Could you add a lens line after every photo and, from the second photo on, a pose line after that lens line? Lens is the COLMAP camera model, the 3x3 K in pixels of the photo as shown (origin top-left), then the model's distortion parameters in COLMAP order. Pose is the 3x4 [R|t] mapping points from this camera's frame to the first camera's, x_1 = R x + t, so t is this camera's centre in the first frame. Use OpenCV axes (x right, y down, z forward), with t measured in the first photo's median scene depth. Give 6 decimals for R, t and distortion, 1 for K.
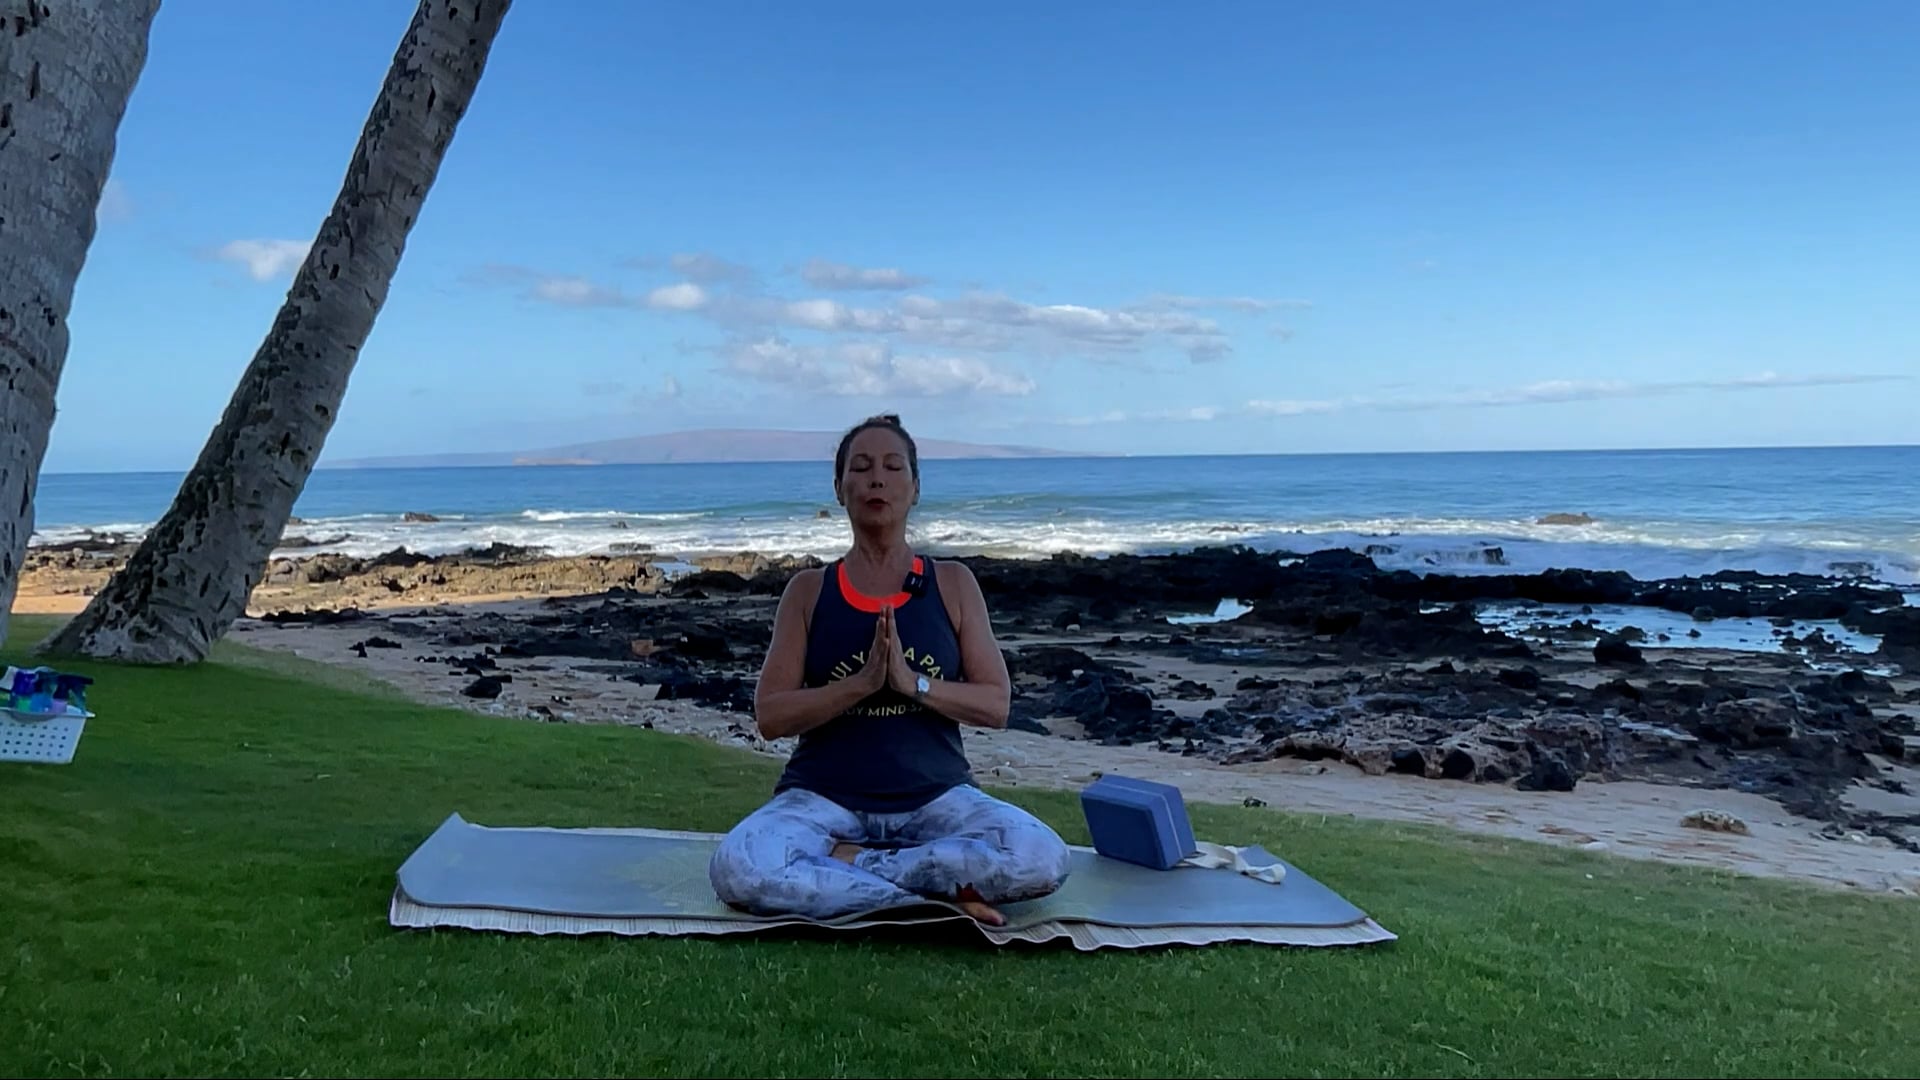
lens RADIAL K [[1517.2, 0, 962.0], [0, 1517.2, 536.1], [0, 0, 1]] dist [-0.003313, 0.003736]
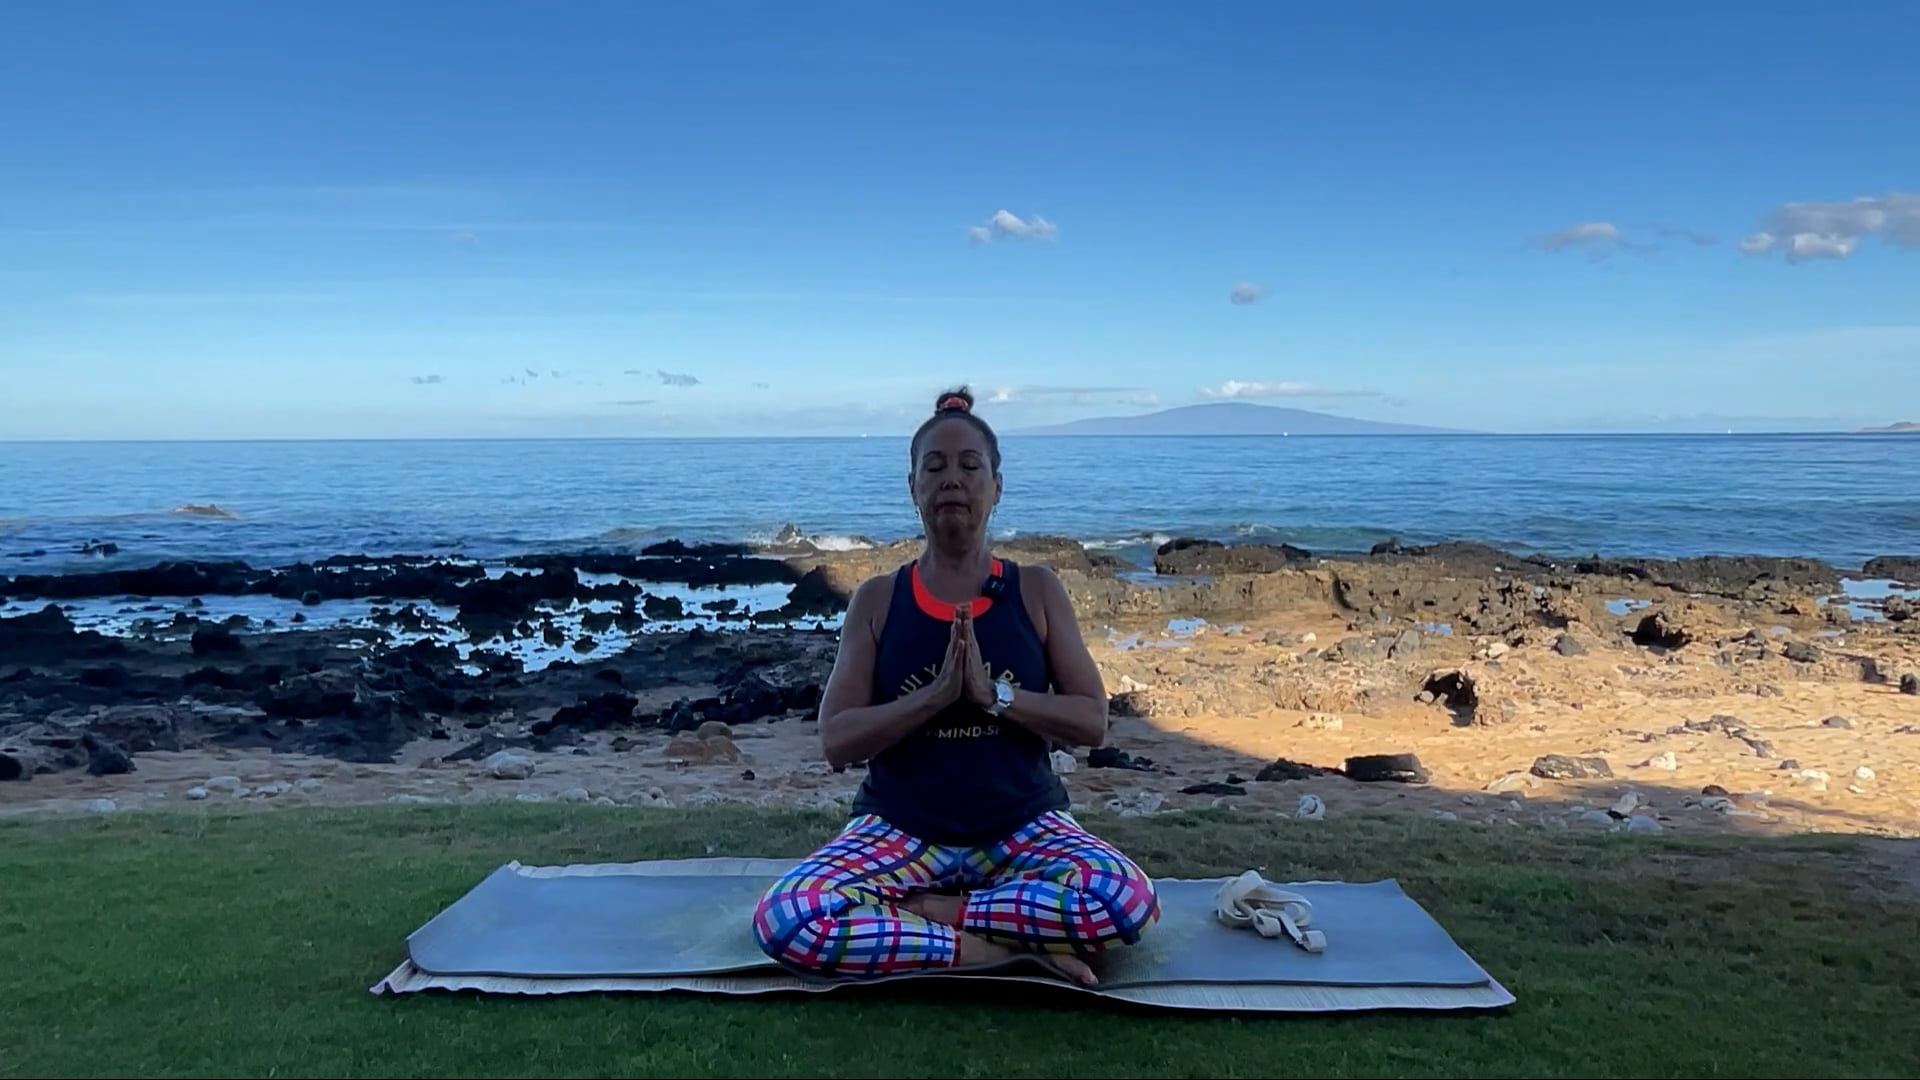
lens RADIAL K [[1520.3, 0, 962.3], [0, 1520.3, 535.7], [0, 0, 1]] dist [-0.002316, 0.004053]
pose [[0.666418, -0.037097, 0.744655, 0.037253], [0.032648, 0.999255, 0.020563, 0.005777], [-0.744863, 0.010608, 0.667133, -0.129908]]
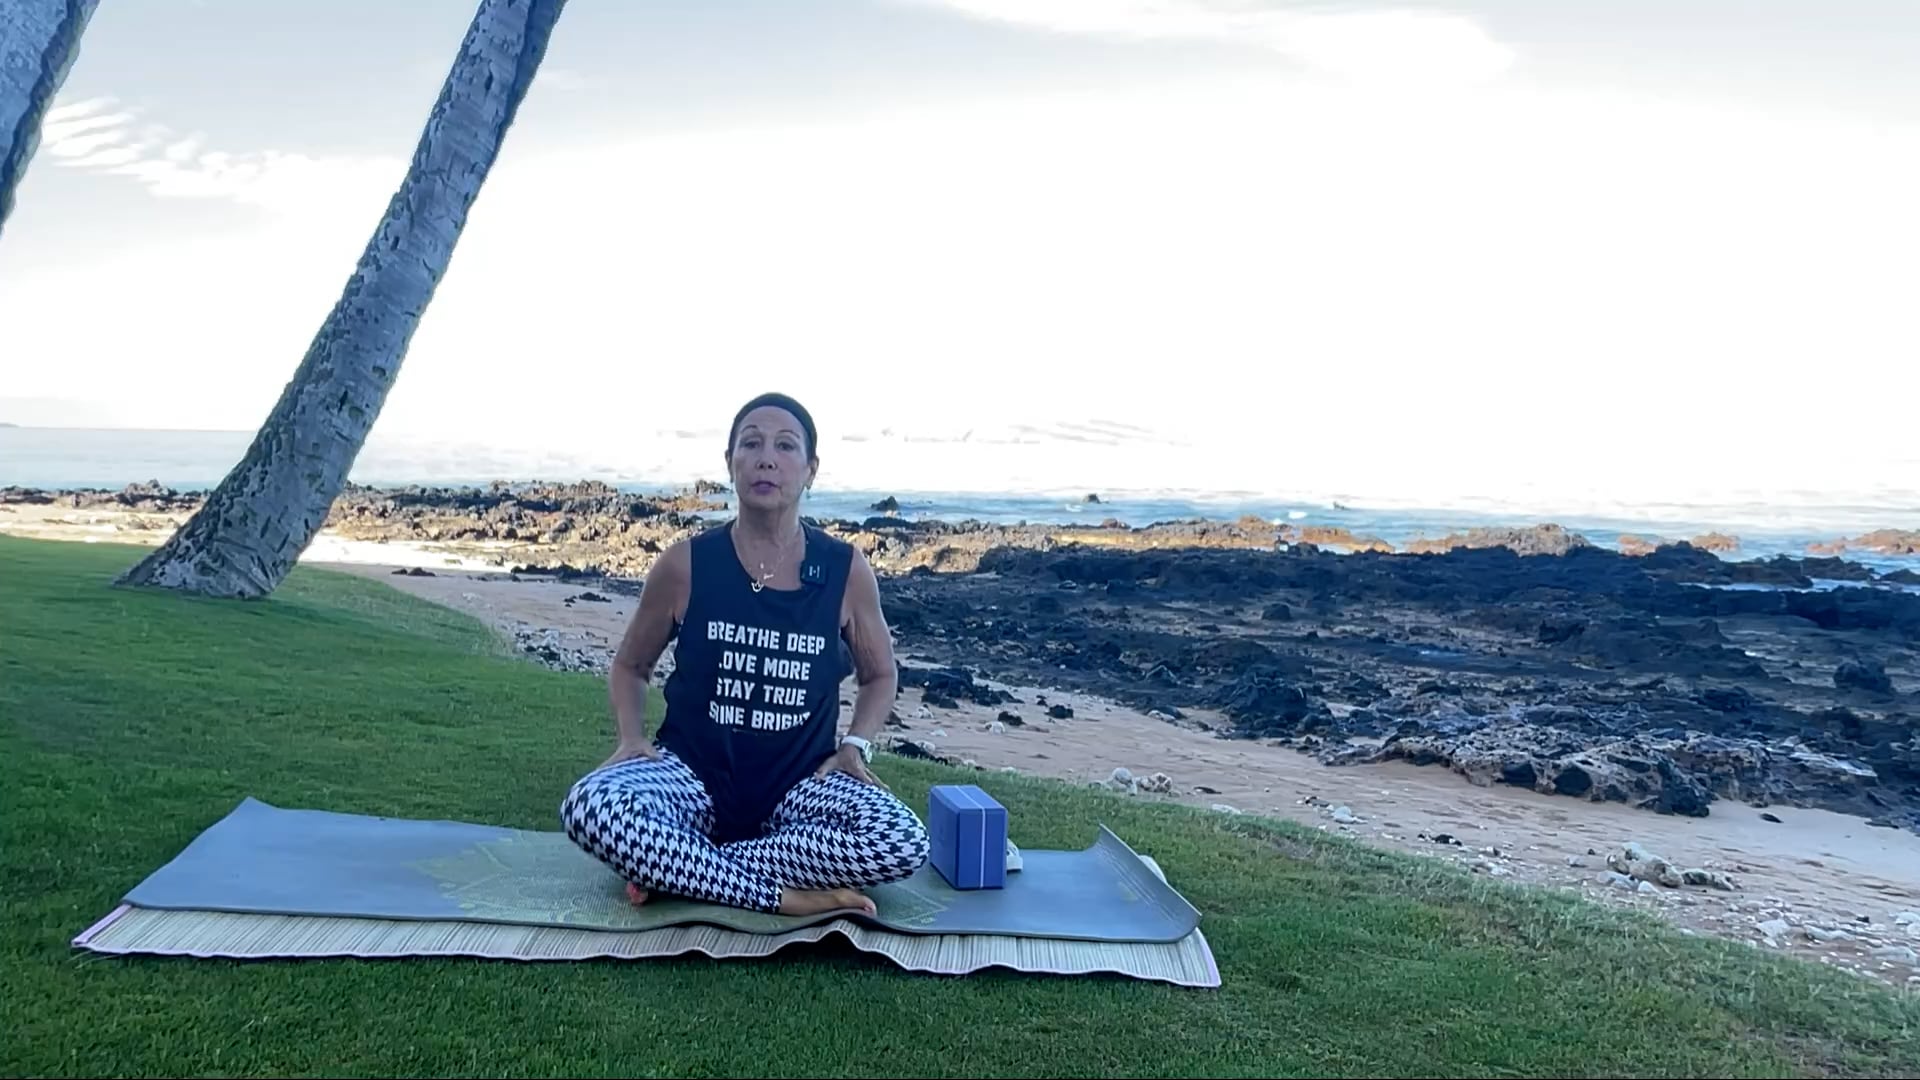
lens RADIAL K [[1517.2, 0, 962.0], [0, 1517.2, 536.1], [0, 0, 1]] dist [-0.003313, 0.003736]
pose [[0.981650, 0.044373, -0.185455, 0.188227], [-0.042427, 0.998995, 0.014454, 0.001454], [0.185910, -0.006321, 0.982546, 0.010277]]
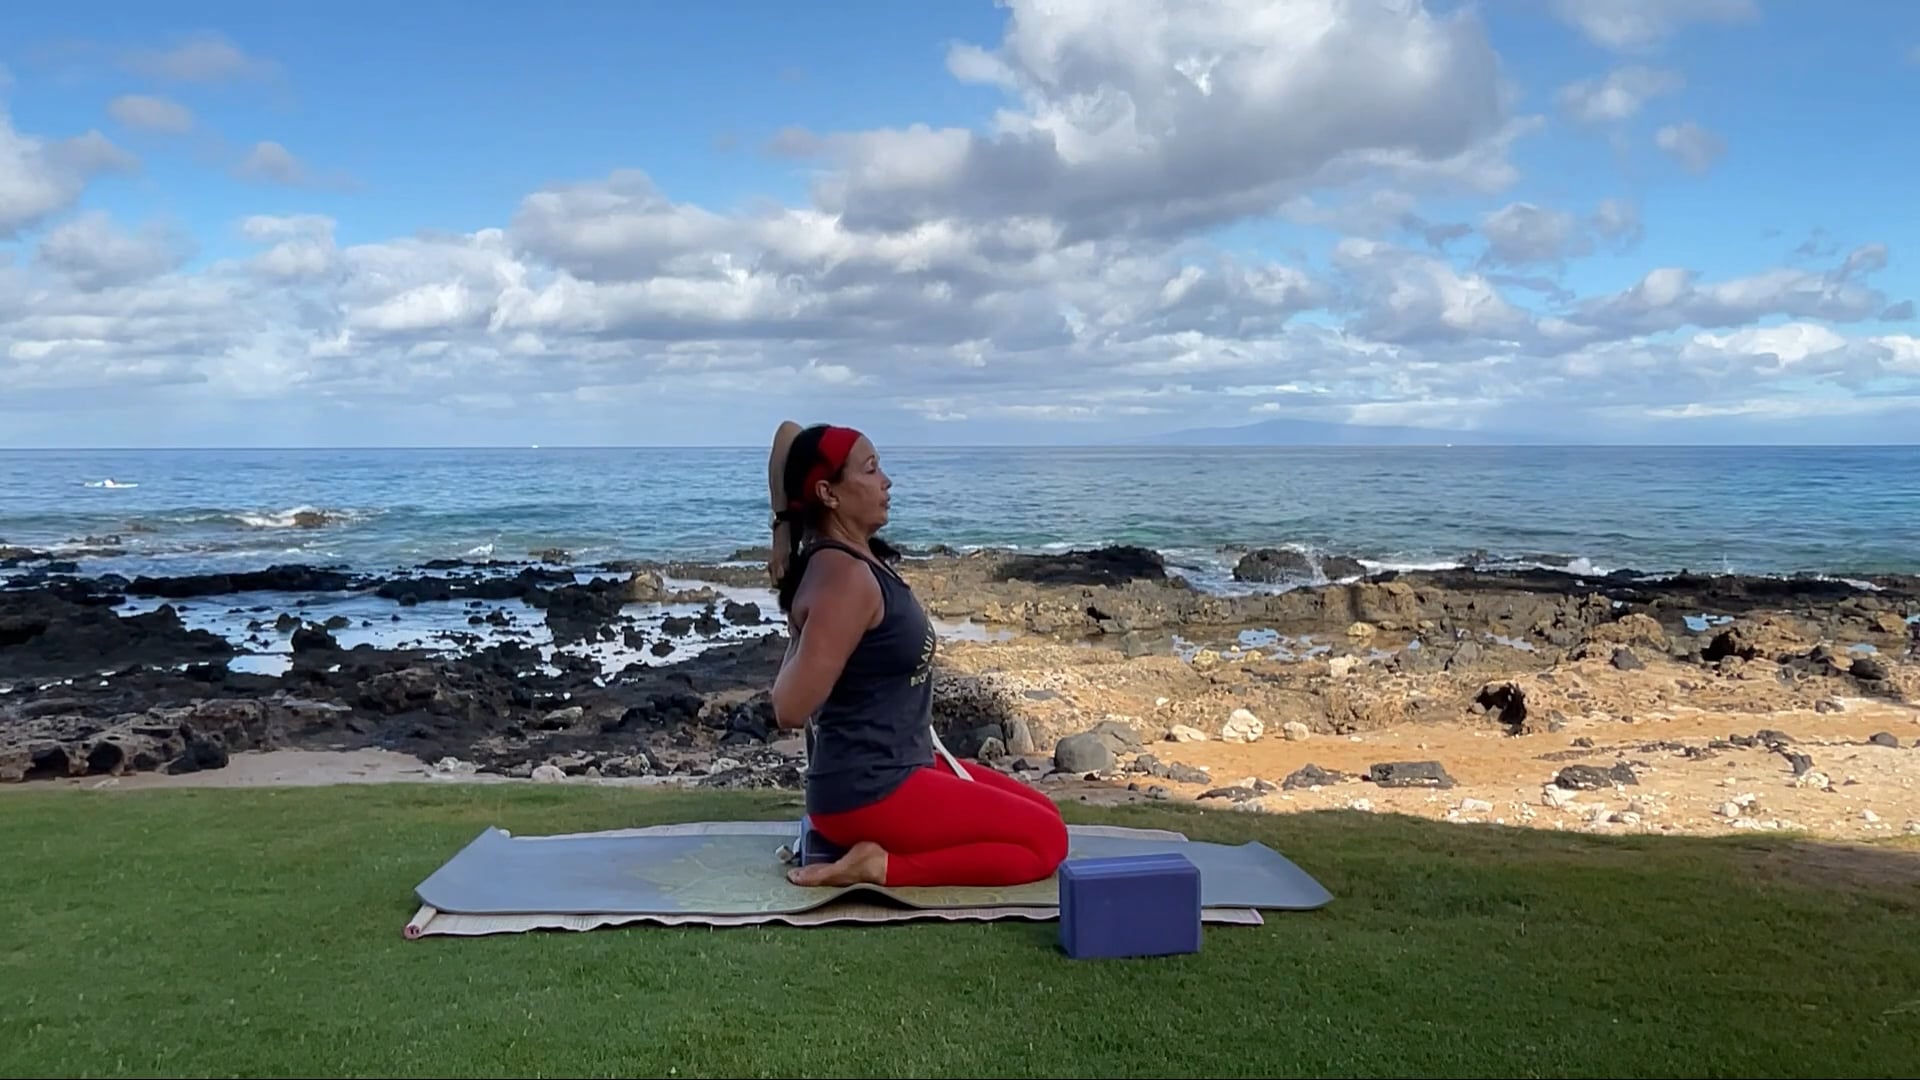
lens RADIAL K [[1520.3, 0, 962.3], [0, 1520.3, 535.7], [0, 0, 1]] dist [-0.002316, 0.004053]
pose [[0.712213, -0.027482, 0.701425, 0.038223], [0.026570, 0.999573, 0.012185, 0.007591], [-0.701460, 0.009959, 0.712639, -0.204866]]
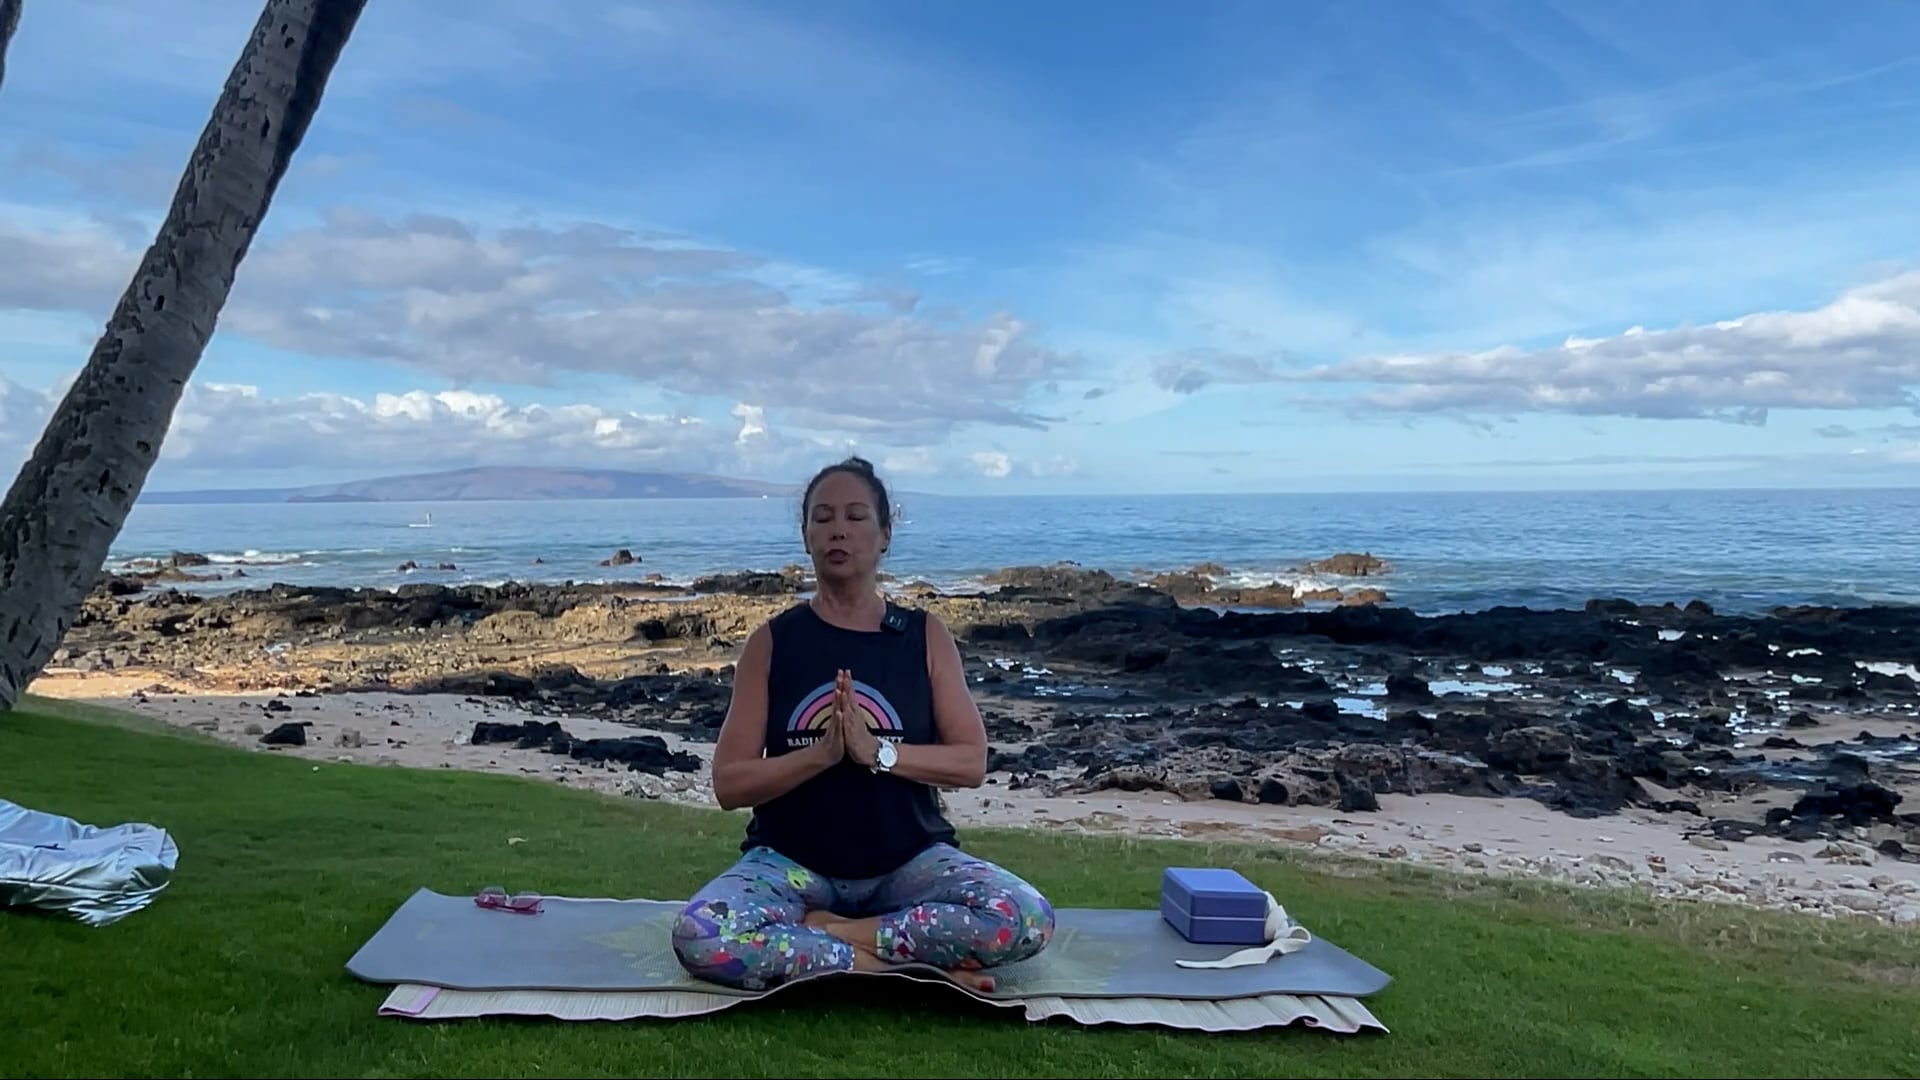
lens RADIAL K [[1517.2, 0, 962.0], [0, 1517.2, 536.1], [0, 0, 1]] dist [-0.003313, 0.003736]
pose [[0.991523, 0.001502, 0.129925, -0.032056], [0.001889, 0.999661, -0.025965, -0.000414], [-0.129920, 0.025990, 0.991184, -0.017267]]
